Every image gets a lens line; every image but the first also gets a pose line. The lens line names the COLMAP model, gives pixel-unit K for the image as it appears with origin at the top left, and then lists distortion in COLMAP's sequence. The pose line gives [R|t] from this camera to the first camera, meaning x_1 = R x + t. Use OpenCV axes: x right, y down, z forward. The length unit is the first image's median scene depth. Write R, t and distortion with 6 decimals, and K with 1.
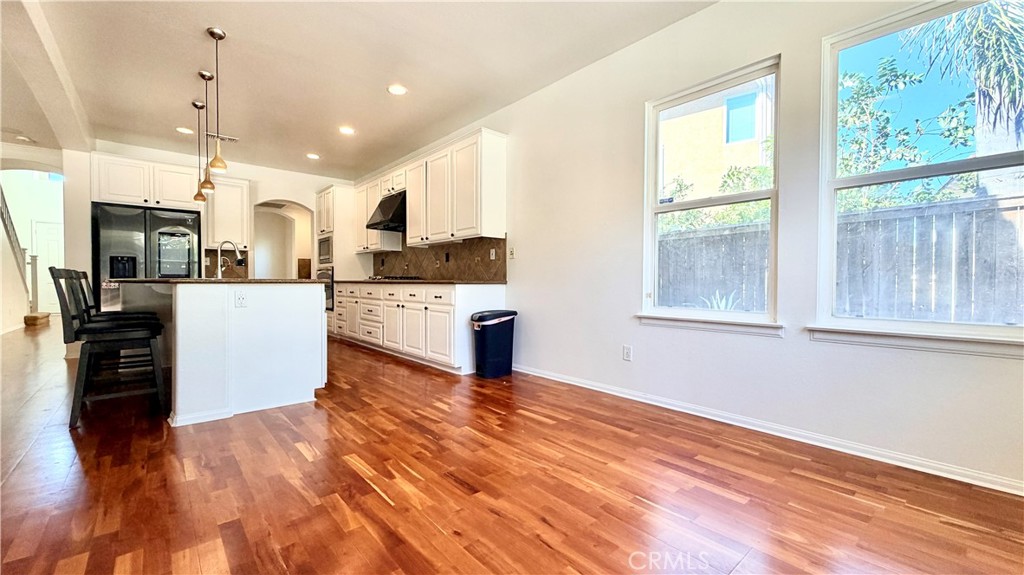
lens RADIAL K [[394.4, 0, 514.4], [0, 394.4, 291.8], [0, 0, 1]] dist [0.001255, 0.000206]
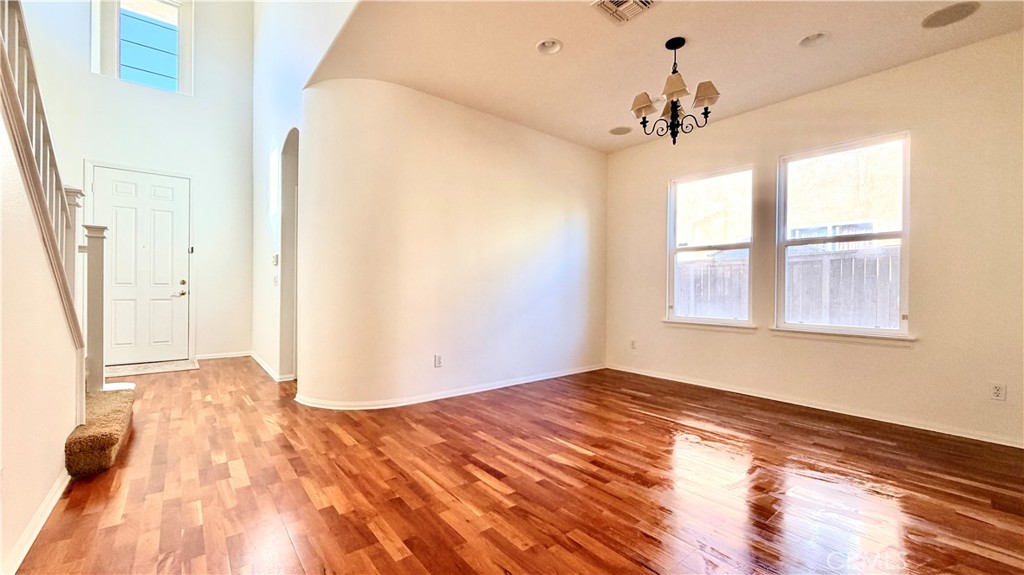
lens RADIAL K [[394.4, 0, 514.4], [0, 394.4, 291.8], [0, 0, 1]] dist [0.001255, 0.000206]
pose [[0.998546, -0.001285, -0.053889, -0.879626], [0.000757, 0.999952, -0.009810, -0.032122], [0.053899, 0.009755, 0.998499, 0.714095]]
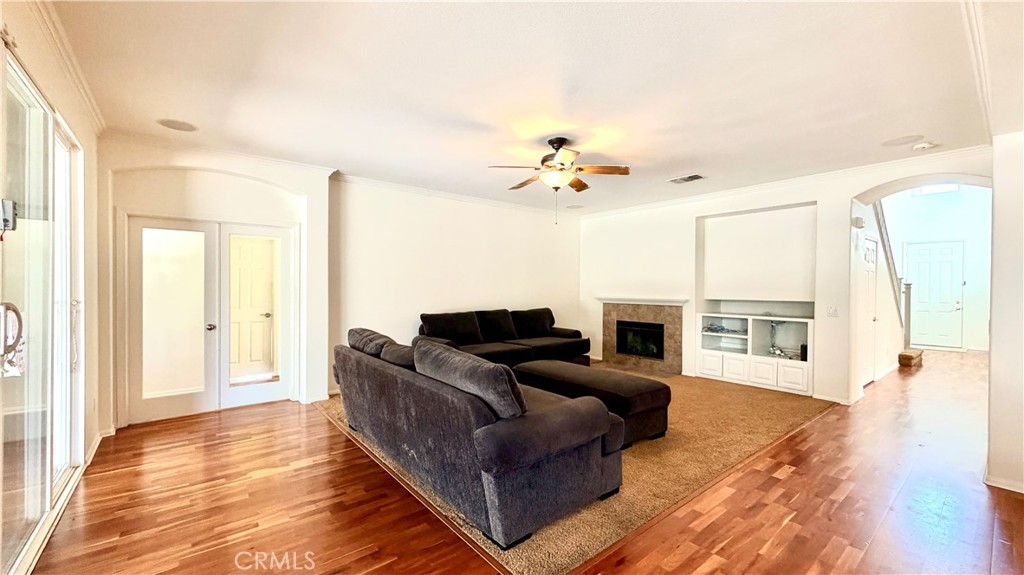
lens RADIAL K [[409.2, 0, 510.2], [0, 409.2, 290.3], [0, 0, 1]] dist [0.001256, 0.000209]
pose [[-0.070255, -0.001718, -0.997528, -0.235099], [-0.020496, 0.999790, -0.000279, -0.061817], [0.997318, 0.020426, -0.070276, 0.171685]]
